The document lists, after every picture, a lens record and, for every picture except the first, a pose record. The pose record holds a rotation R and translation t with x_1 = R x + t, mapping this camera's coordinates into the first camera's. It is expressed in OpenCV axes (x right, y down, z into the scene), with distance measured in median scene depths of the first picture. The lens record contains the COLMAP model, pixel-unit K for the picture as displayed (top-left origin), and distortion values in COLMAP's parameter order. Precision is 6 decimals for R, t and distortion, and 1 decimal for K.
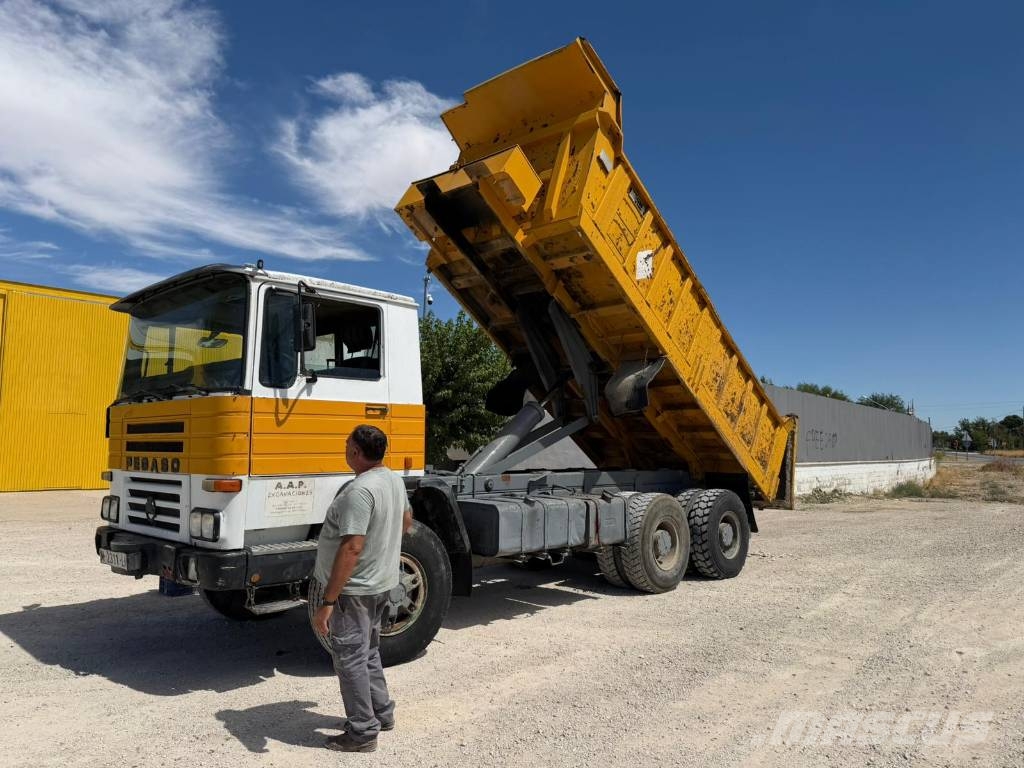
lens RADIAL K [[722.2, 0, 513.4], [0, 722.2, 383.8], [0, 0, 1]] dist [0.067372, -0.103947]
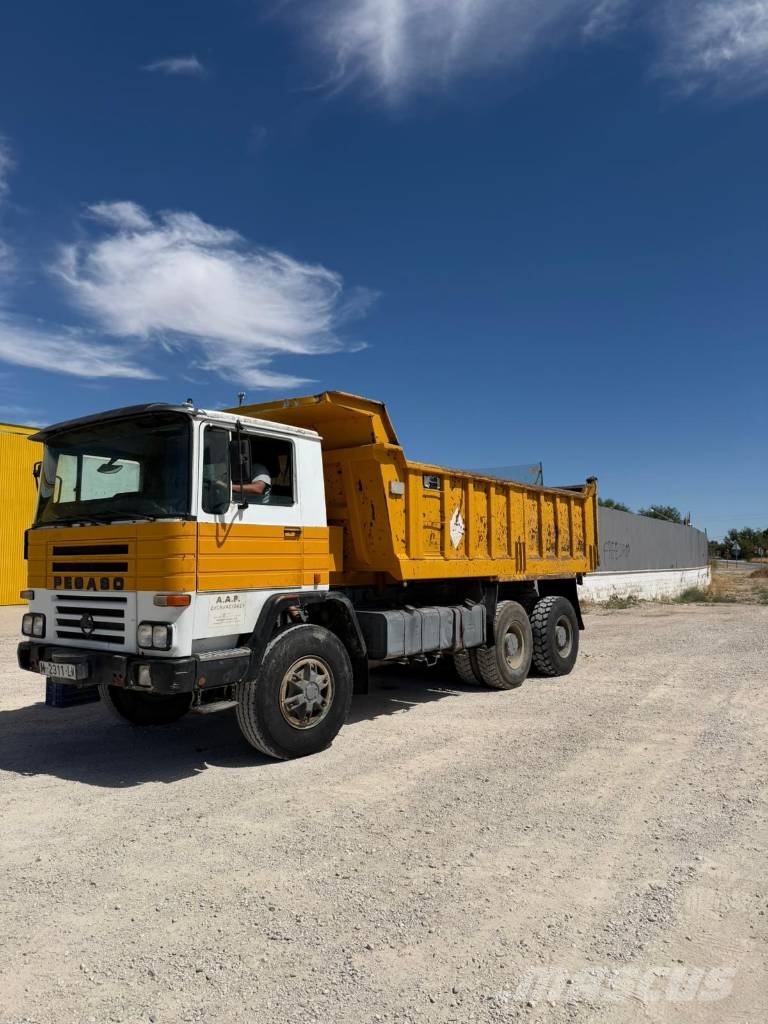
lens RADIAL K [[718.9, 0, 385.1], [0, 718.9, 519.8], [0, 0, 1]] dist [0.112427, -0.194902]
pose [[0.994032, -0.009145, 0.108701, -0.117601], [0.005883, 0.999524, 0.030296, -0.010906], [-0.108927, -0.029476, 0.993613, -0.094337]]
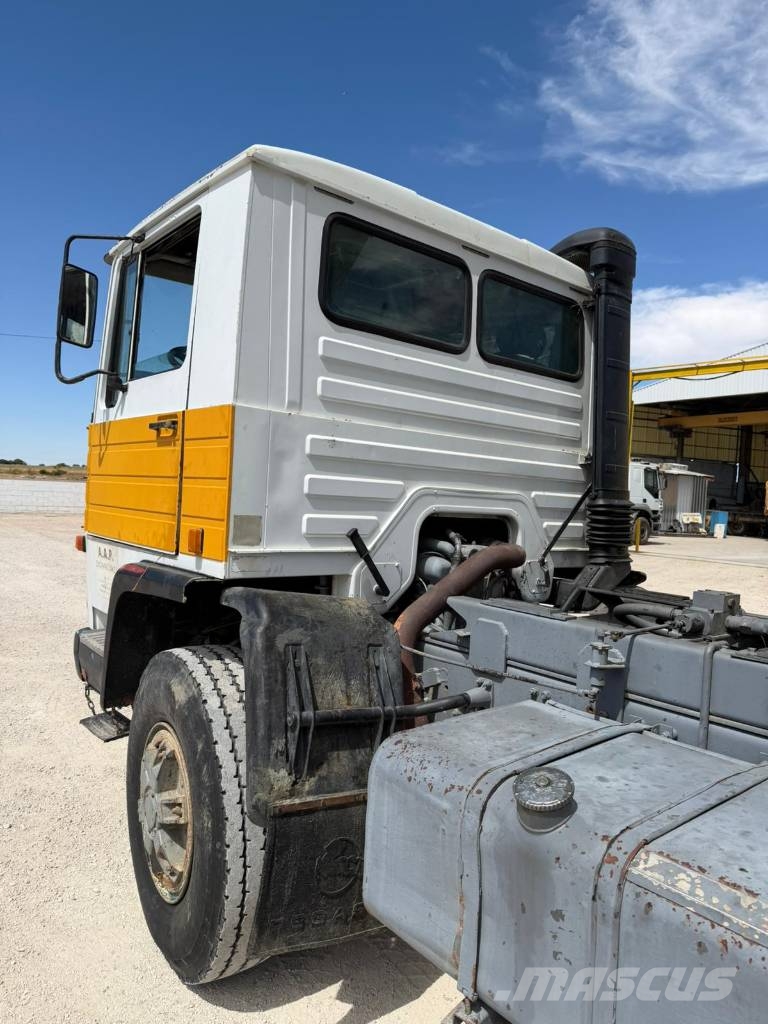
lens RADIAL K [[754.9, 0, 364.6], [0, 754.9, 517.6], [0, 0, 1]] dist [0.073547, -0.129157]
pose [[-0.163928, 0.014413, -0.986367, 0.212473], [0.035570, 0.999329, 0.008691, 0.069399], [0.985831, -0.033660, -0.164331, 0.858535]]
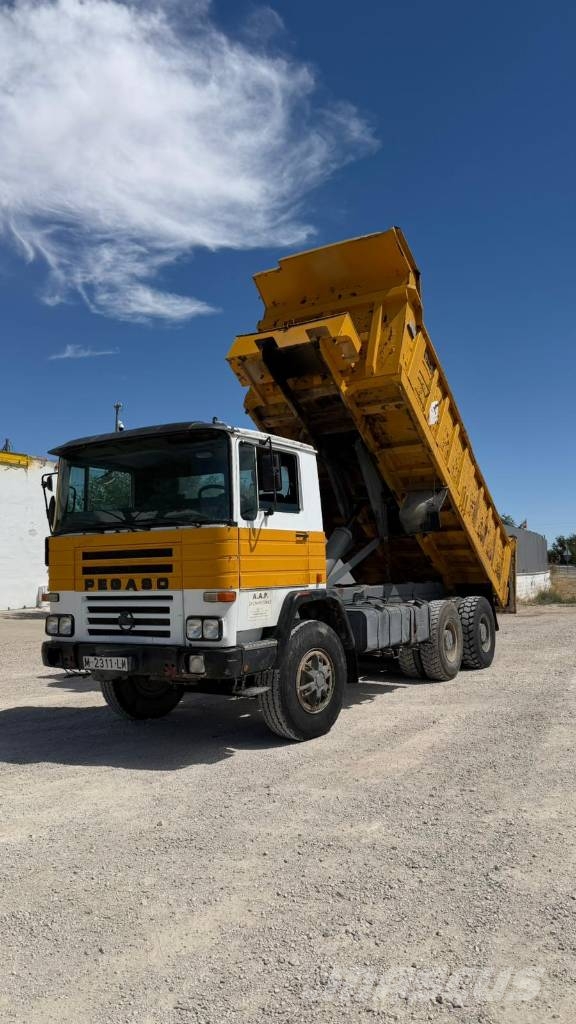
lens RADIAL K [[727.5, 0, 293.8], [0, 727.5, 514.3], [0, 0, 1]] dist [0.077093, -0.004166]
pose [[0.978194, -0.010324, 0.207438, -0.328626], [0.008022, 0.999897, 0.011933, -0.012319], [-0.207540, -0.010009, 0.978175, -0.168033]]
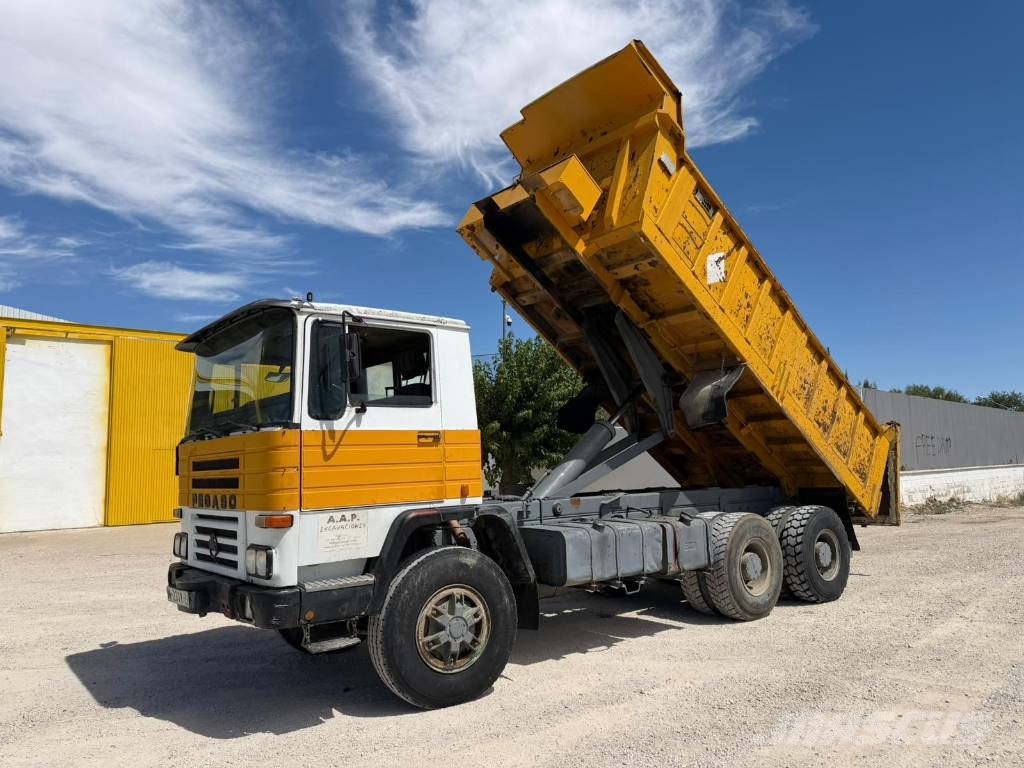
lens RADIAL K [[722.2, 0, 513.4], [0, 722.2, 383.8], [0, 0, 1]] dist [0.067372, -0.103947]
pose [[0.991226, -0.050496, -0.122154, 0.031546], [0.047381, 0.998477, -0.028274, -0.002019], [0.123396, 0.022239, 0.992108, 0.035618]]
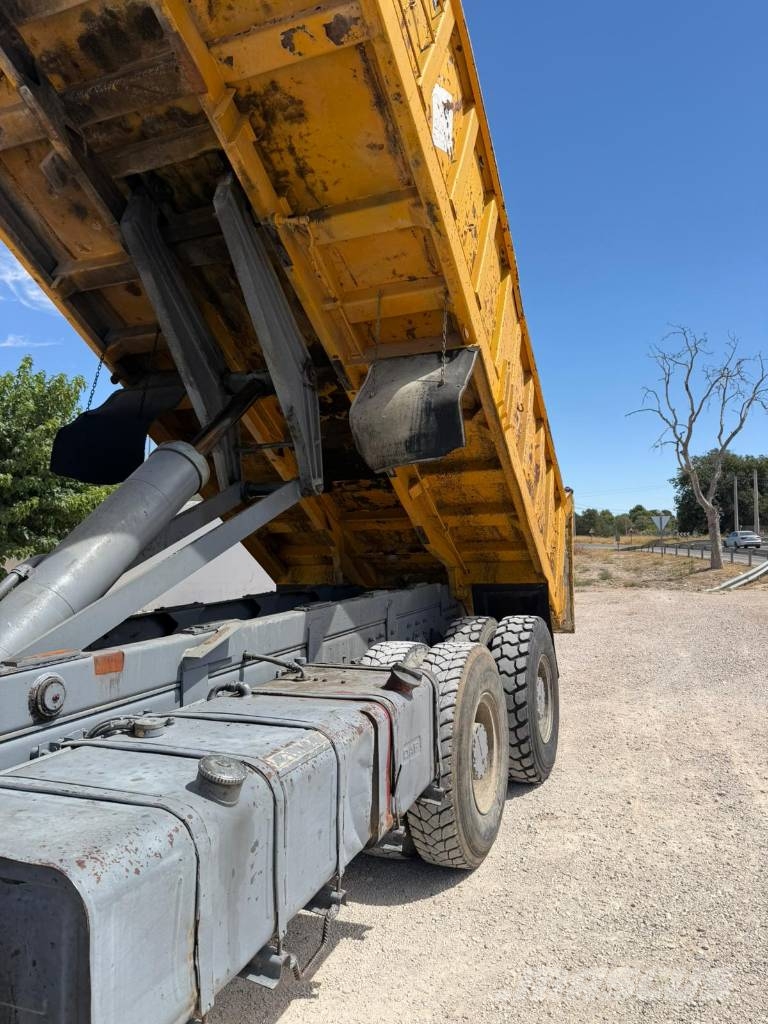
lens RADIAL K [[722.2, 0, 386.2], [0, 722.2, 512.4], [0, 0, 1]] dist [0.067372, -0.103947]
pose [[0.933048, -0.022977, 0.359017, -0.010598], [0.008595, 0.999097, 0.041604, 0.052137], [-0.359649, -0.035733, 0.932403, 0.646484]]
